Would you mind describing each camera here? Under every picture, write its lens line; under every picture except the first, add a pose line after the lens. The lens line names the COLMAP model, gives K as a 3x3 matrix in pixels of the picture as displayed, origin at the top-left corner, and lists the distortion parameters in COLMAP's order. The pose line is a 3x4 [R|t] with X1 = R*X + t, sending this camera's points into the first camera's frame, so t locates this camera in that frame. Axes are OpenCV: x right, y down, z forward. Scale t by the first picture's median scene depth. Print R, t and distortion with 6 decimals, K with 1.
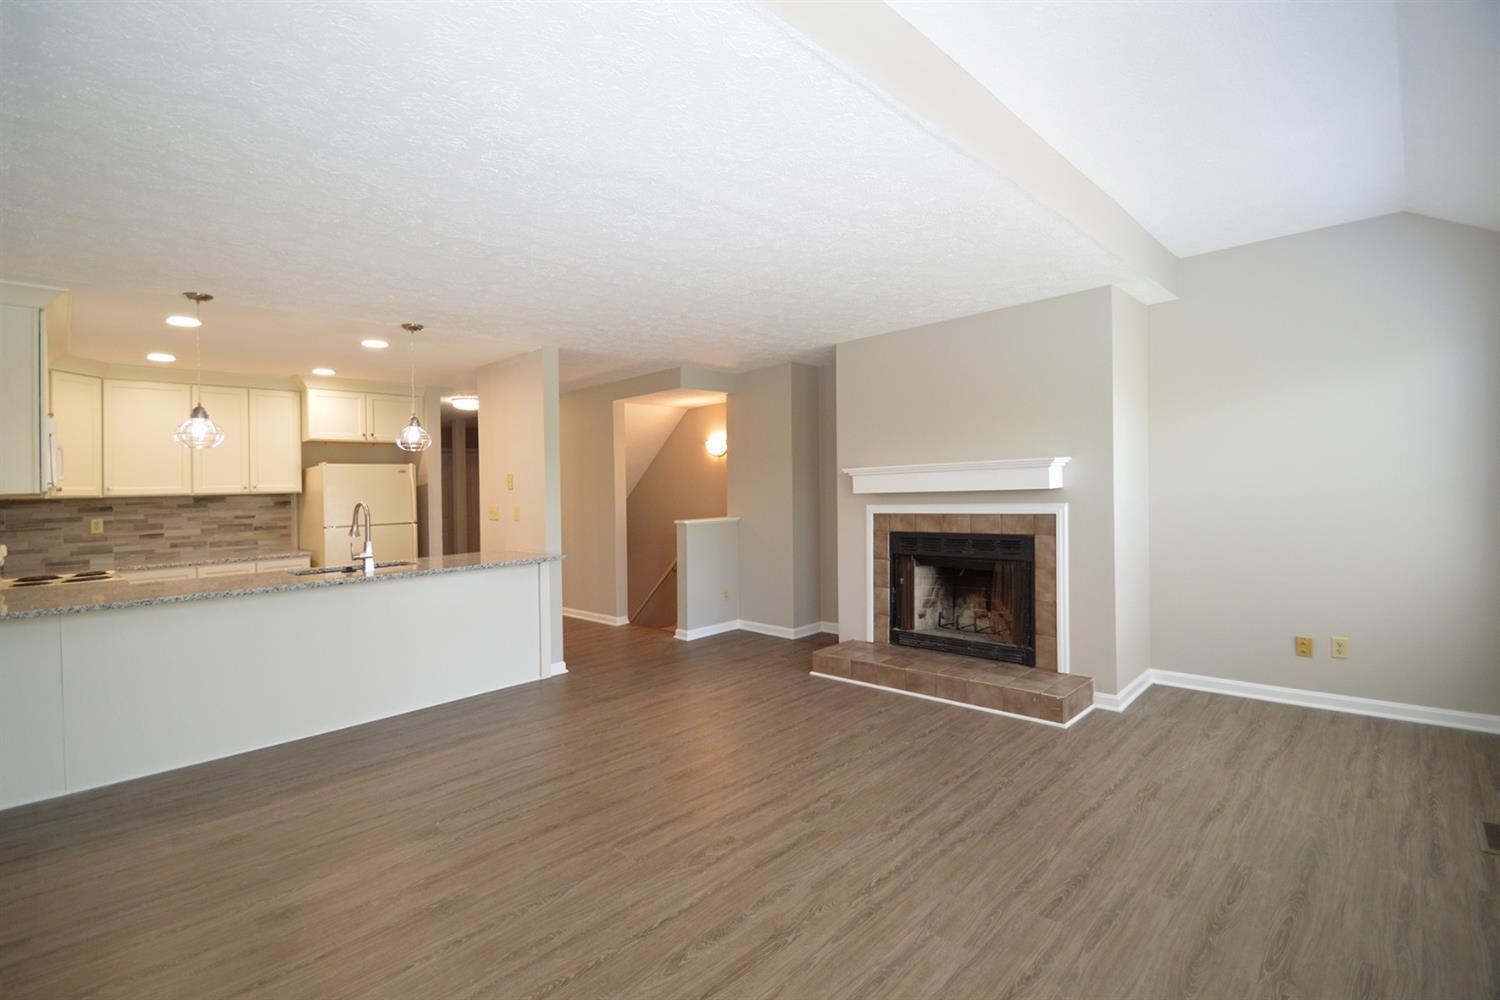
lens RADIAL K [[674.3, 0, 763.6], [0, 674.3, 457.2], [0, 0, 1]] dist [0.027174, -0.018842]
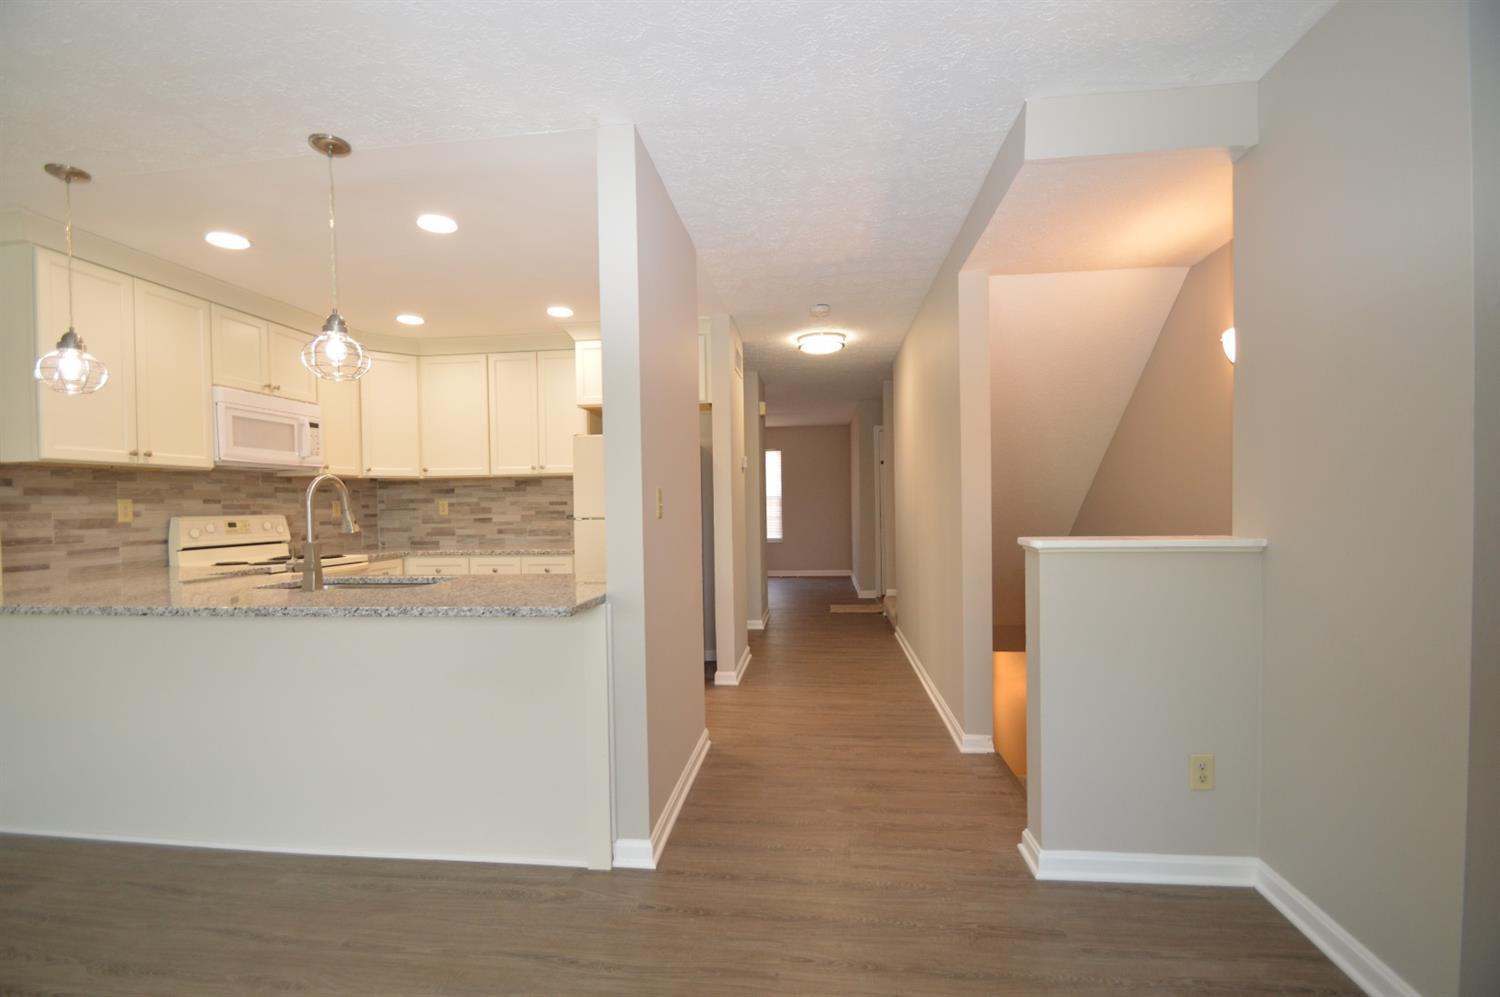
lens RADIAL K [[683.8, 0, 732.0], [0, 683.8, 517.7], [0, 0, 1]] dist [0.029326, -0.026505]
pose [[0.598710, 0.038193, -0.800055, 0.084005], [0.034266, 0.996727, 0.073224, 0.056961], [0.800233, -0.071255, 0.595441, 0.747265]]
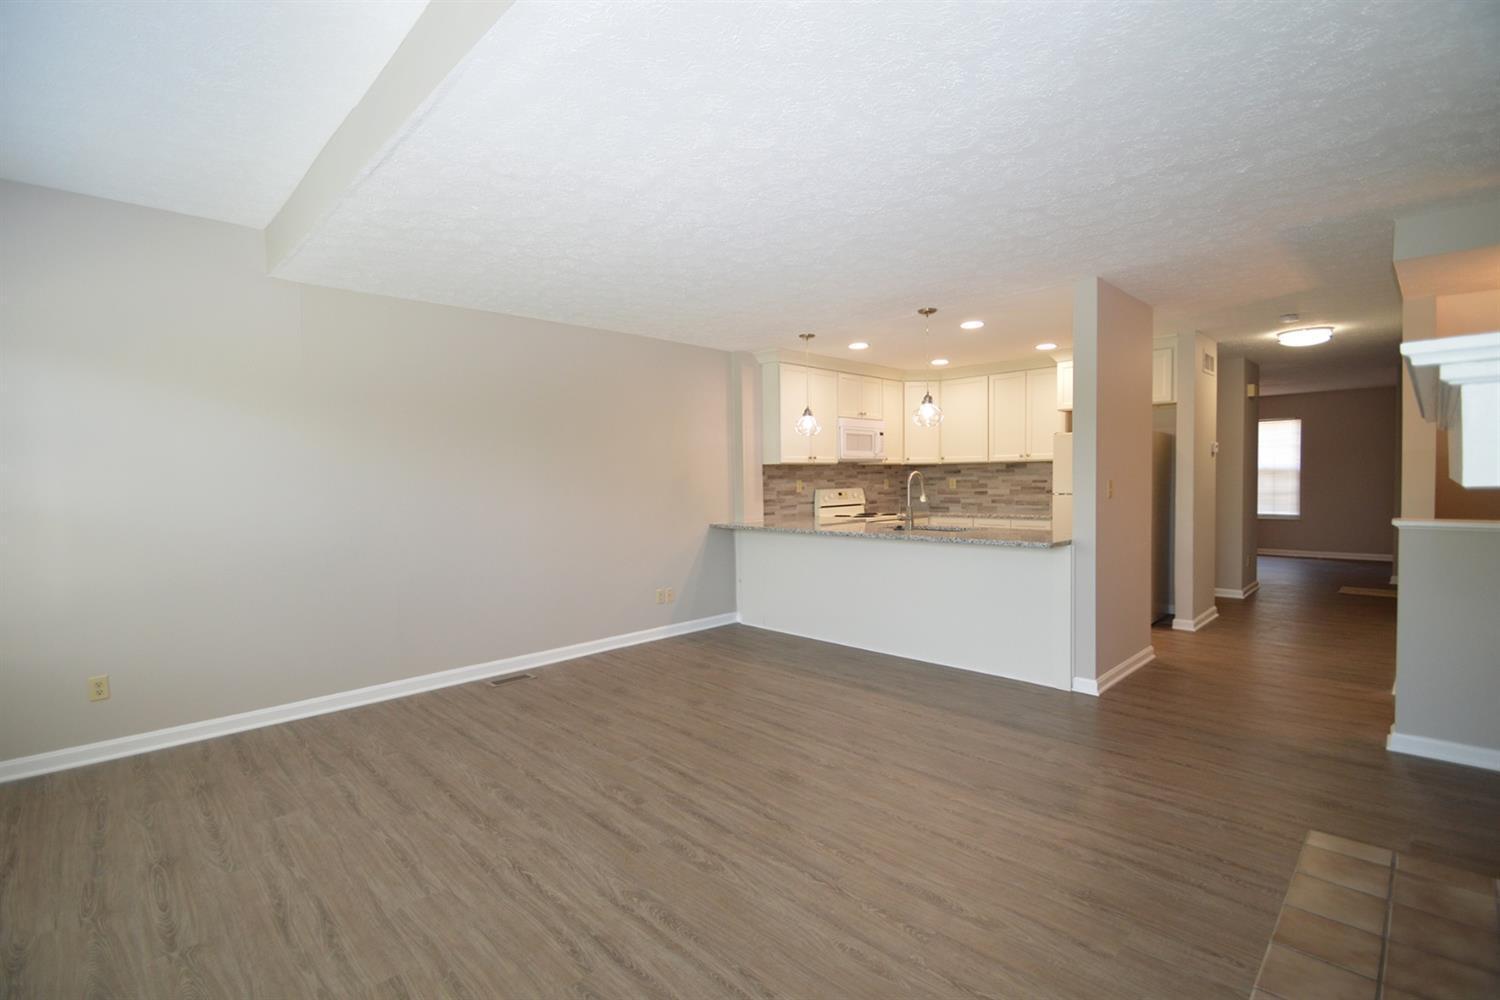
lens RADIAL K [[674.6, 0, 707.5], [0, 674.6, 505.2], [0, 0, 1]] dist [-0.000564, -0.000395]
pose [[-0.055606, 0.073007, -0.995780, 0.466155], [0.062563, 0.995618, 0.069502, 0.015914], [0.996491, -0.058434, -0.059930, 0.577728]]
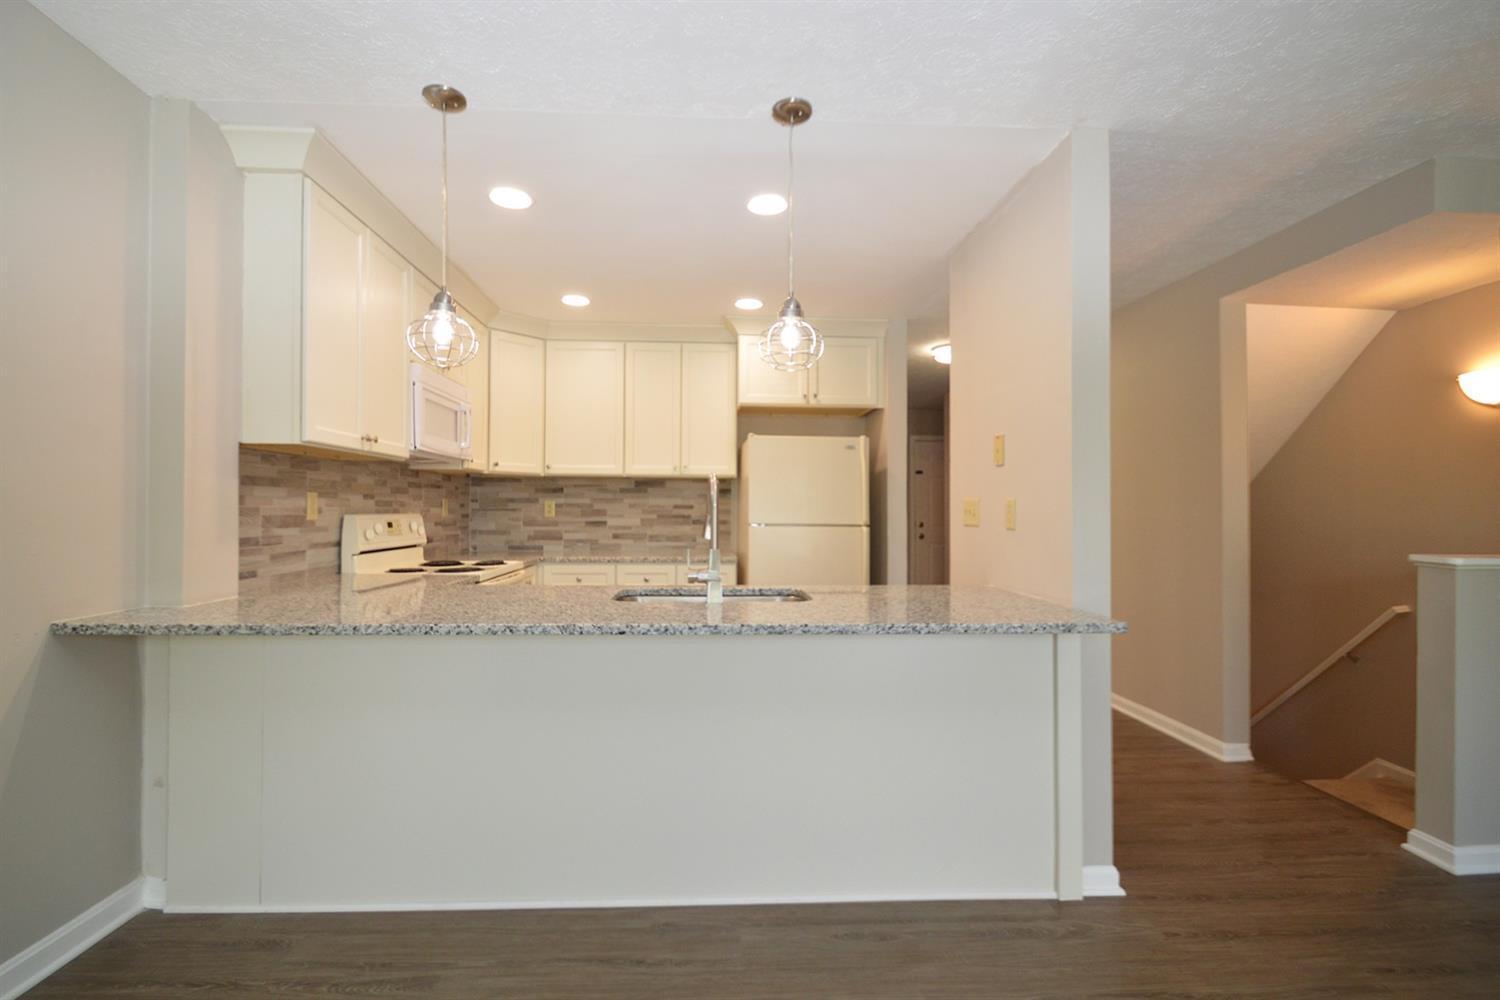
lens RADIAL K [[714.6, 0, 741.3], [0, 714.6, 501.3], [0, 0, 1]] dist [0.000635, -0.000766]
pose [[0.731755, 0.030314, -0.680893, -0.157614], [0.000949, 0.998964, 0.045495, 0.049304], [0.681567, -0.033938, 0.730969, 0.491176]]
